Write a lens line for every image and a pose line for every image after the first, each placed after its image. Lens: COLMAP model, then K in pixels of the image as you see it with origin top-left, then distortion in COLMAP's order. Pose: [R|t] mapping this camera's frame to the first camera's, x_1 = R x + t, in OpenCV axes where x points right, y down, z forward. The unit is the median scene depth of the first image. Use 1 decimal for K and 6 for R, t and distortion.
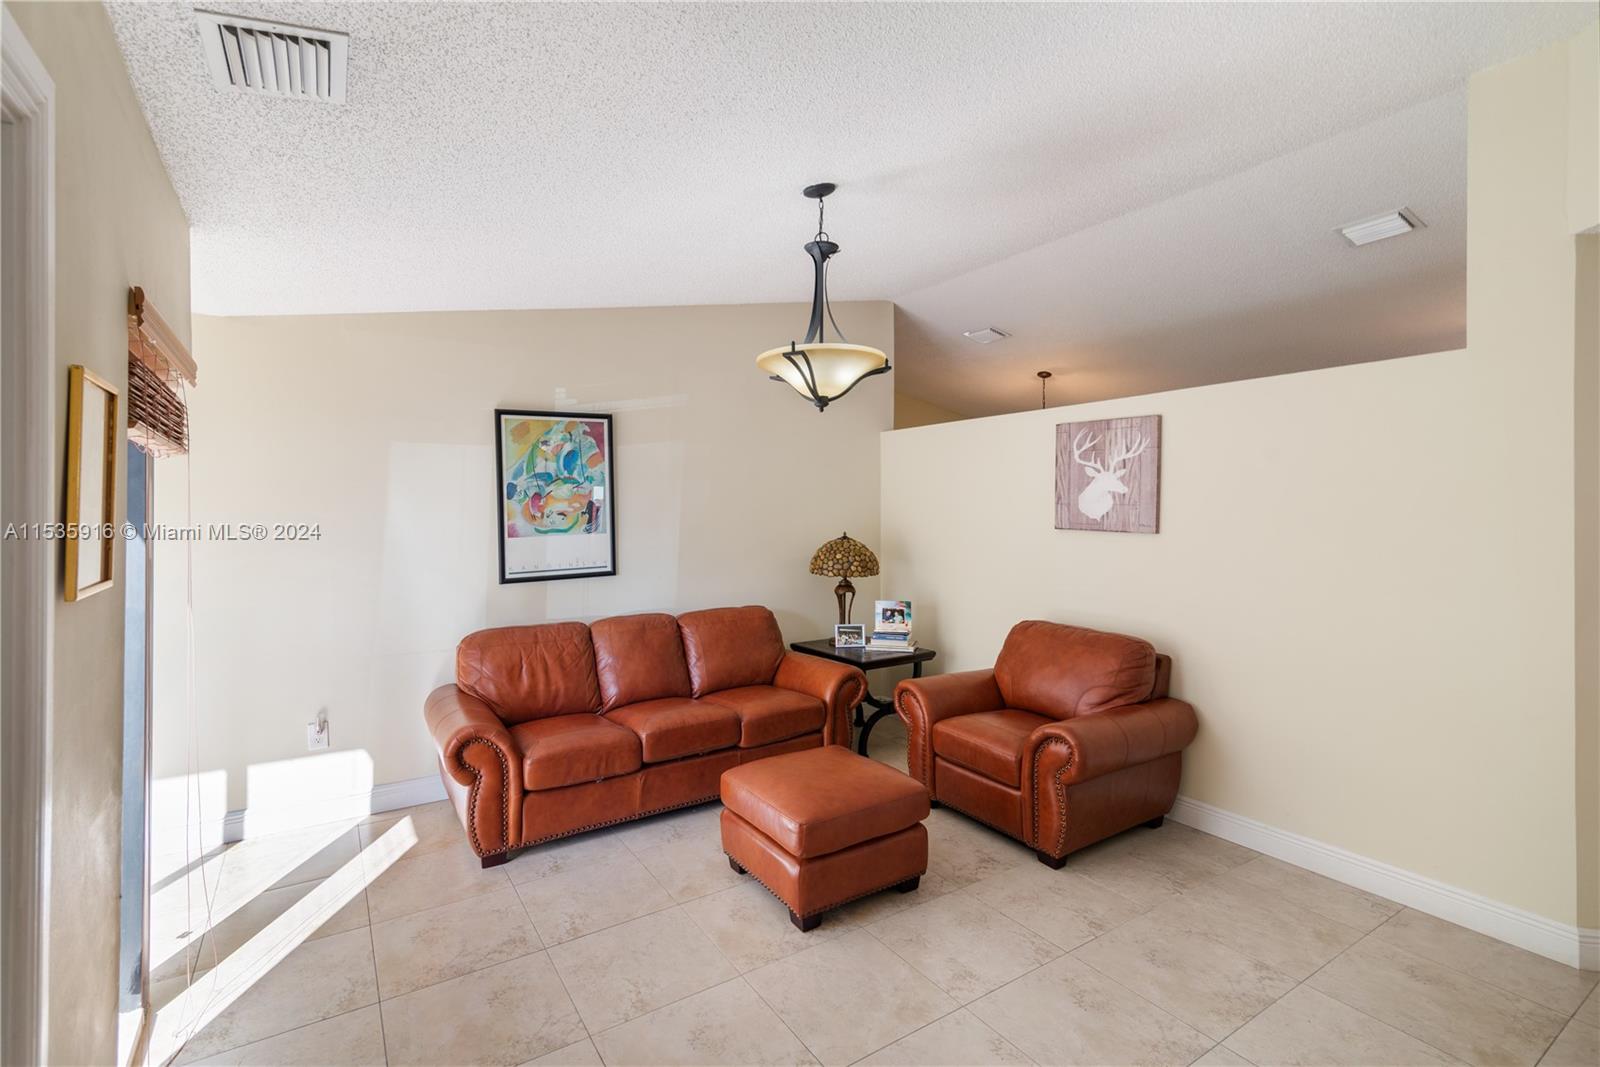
lens RADIAL K [[730.4, 0, 796.5], [0, 730.4, 513.3], [0, 0, 1]] dist [0.018436, -0.000389]
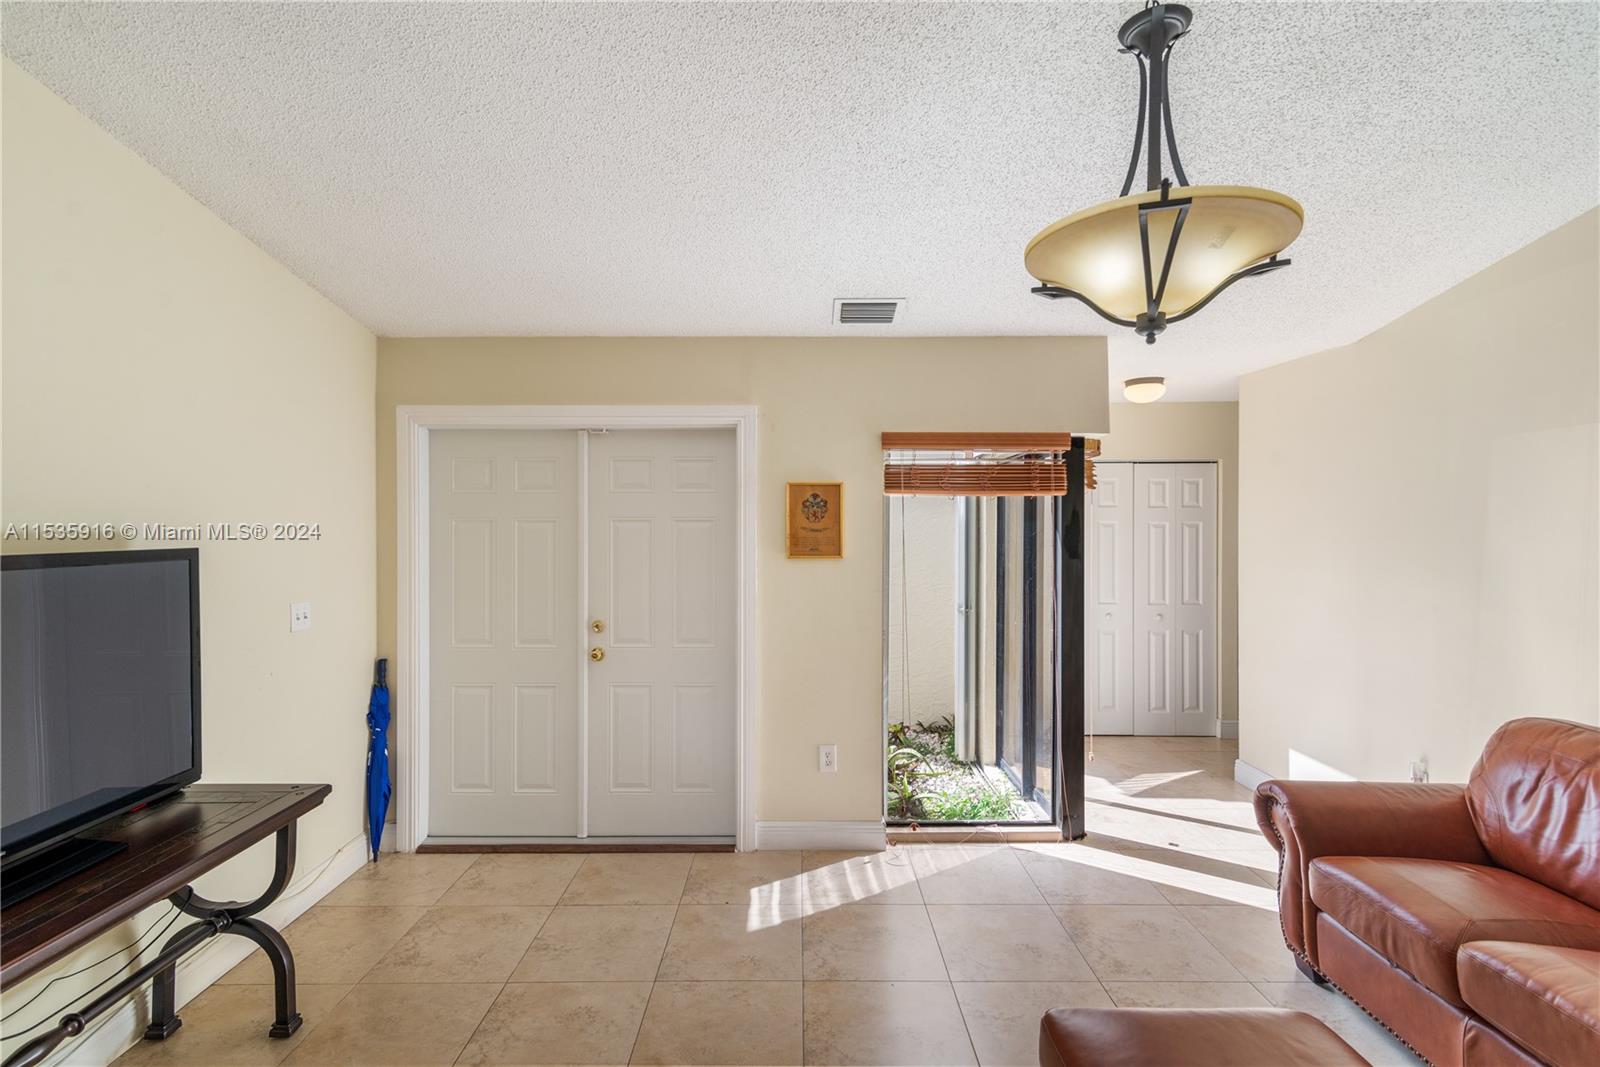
lens RADIAL K [[728.5, 0, 801.7], [0, 728.5, 528.0], [0, 0, 1]] dist [0.017990, 0.000003]
pose [[-0.542298, -0.000705, -0.840186, 0.431765], [-0.003757, 0.999992, 0.001586, -0.002868], [0.840178, 0.004016, -0.542296, 0.760501]]
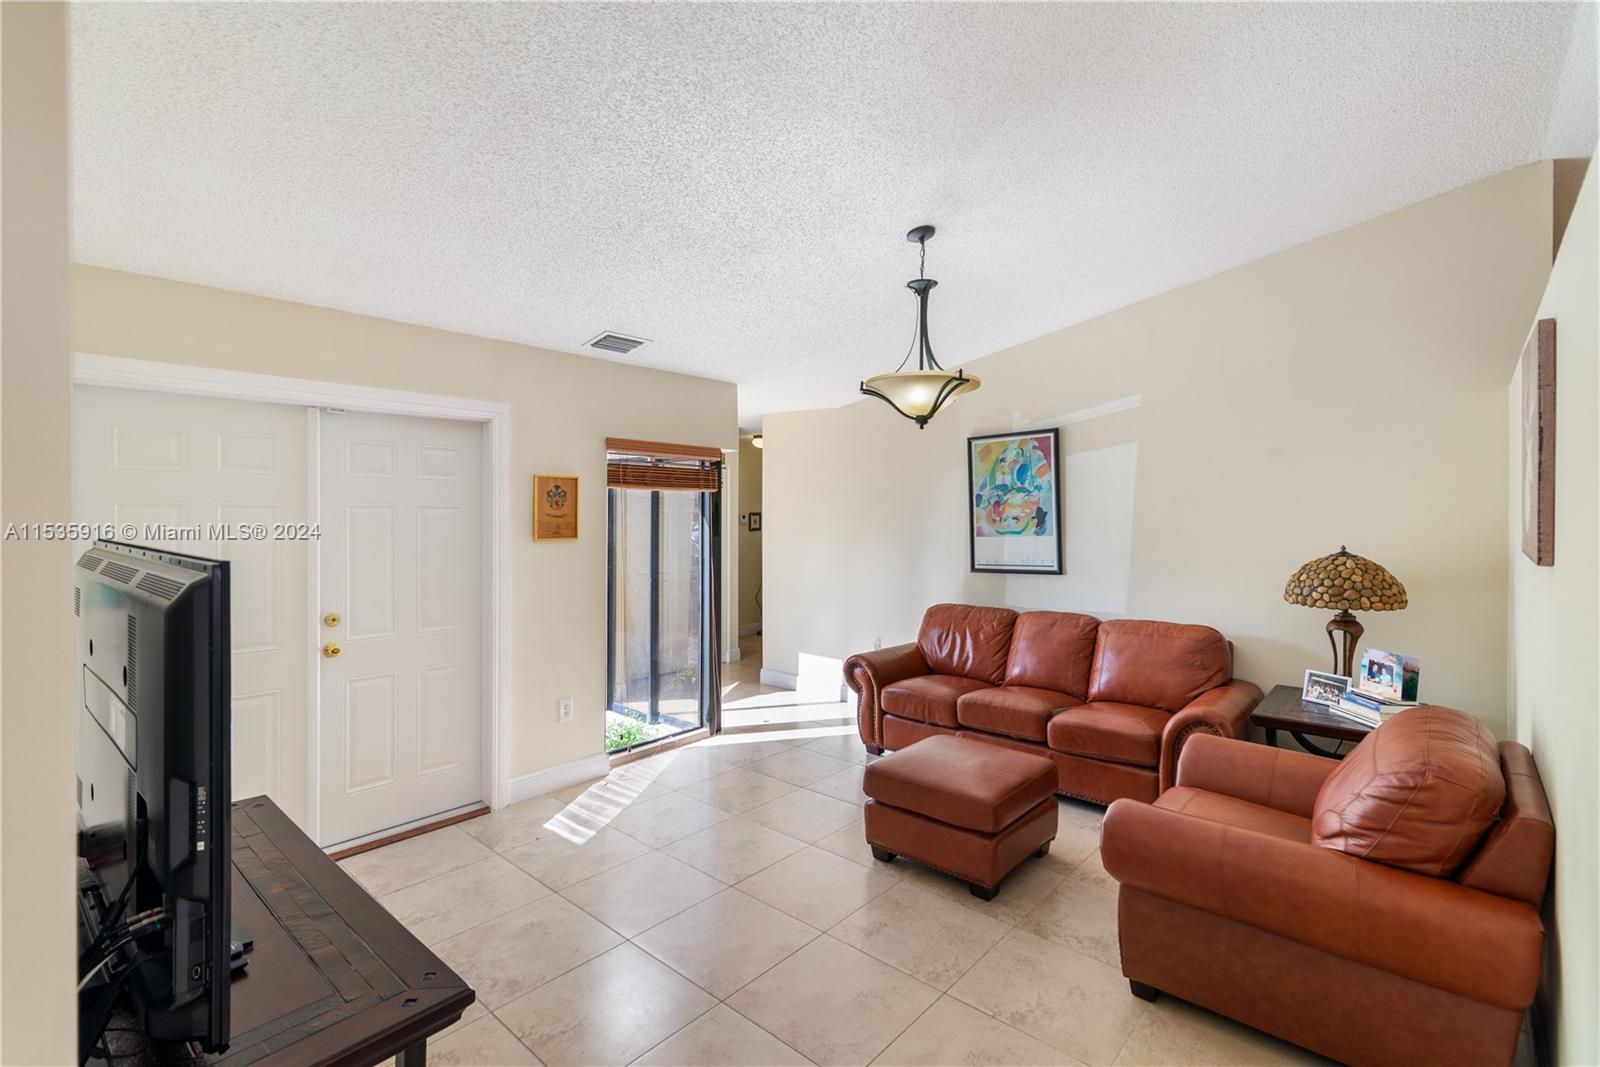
lens RADIAL K [[730.4, 0, 796.5], [0, 730.4, 513.3], [0, 0, 1]] dist [0.018436, -0.000389]
pose [[0.262867, -0.002265, -0.964830, 0.760744], [-0.004995, 0.999981, -0.003708, -0.001109], [0.964819, 0.005794, 0.262850, 0.360051]]
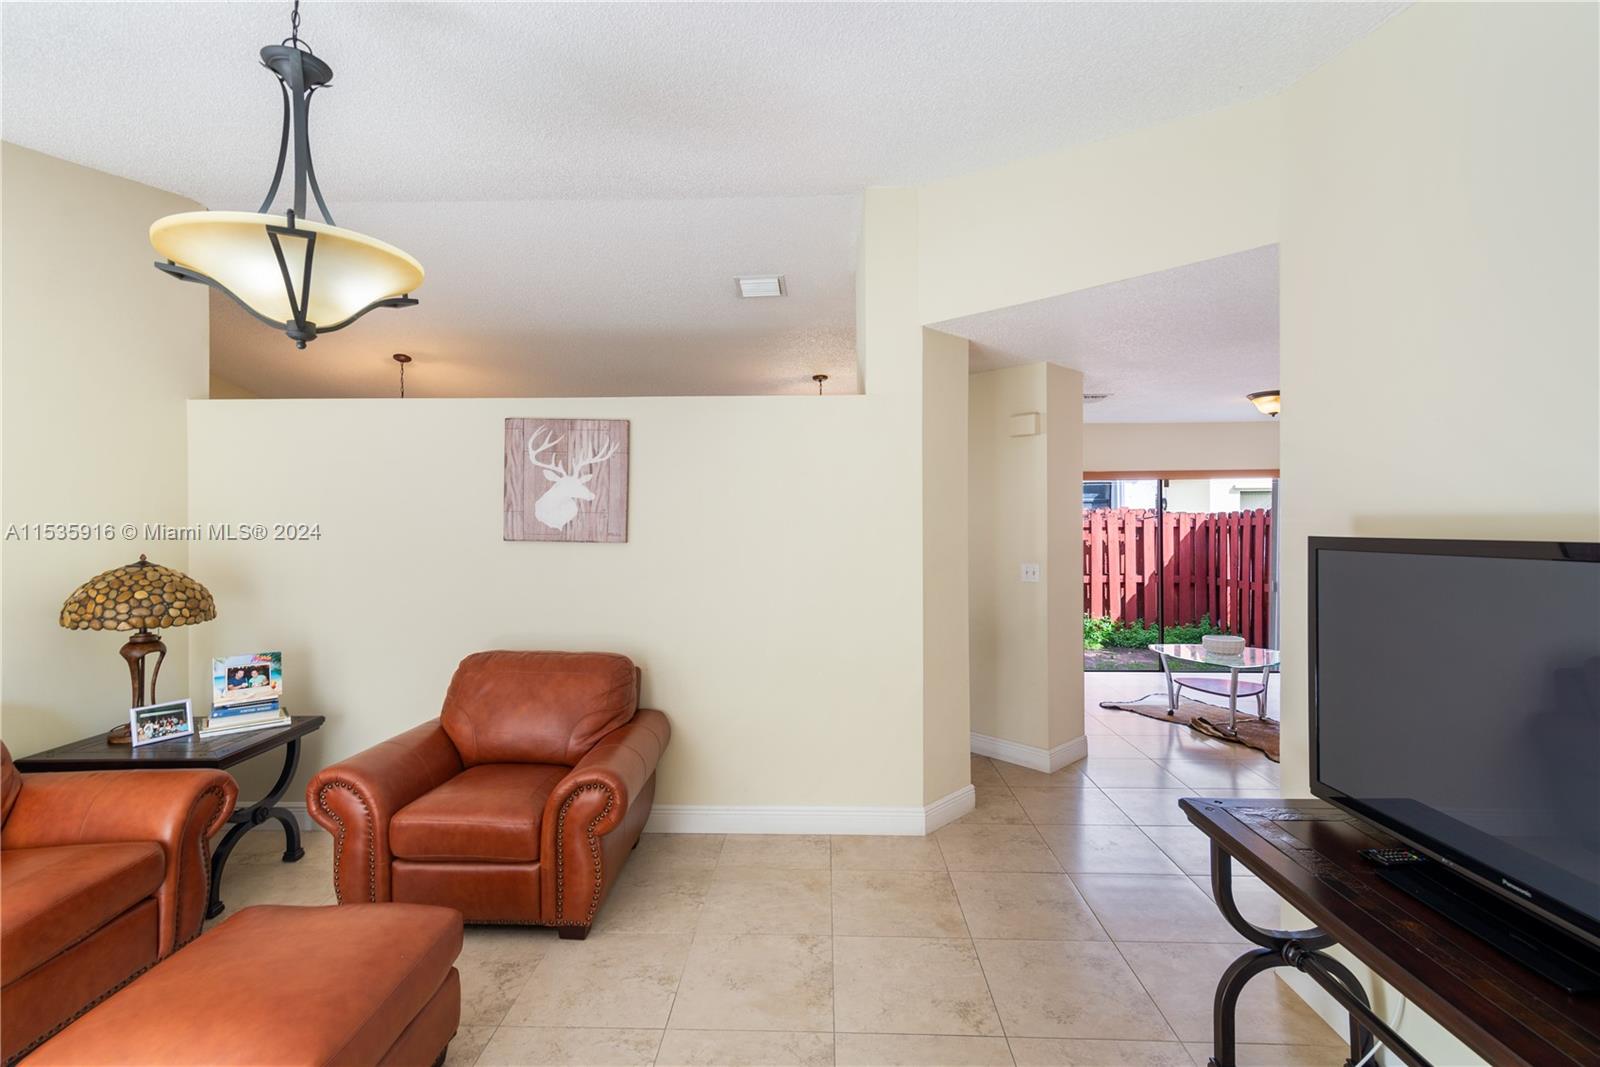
lens RADIAL K [[735.3, 0, 800.2], [0, 735.3, 524.3], [0, 0, 1]] dist [0.012796, -0.000356]
pose [[0.573985, -0.006142, 0.818843, -0.155675], [0.006345, 0.999975, 0.003053, 0.001916], [-0.818841, 0.003443, 0.574009, 0.232872]]
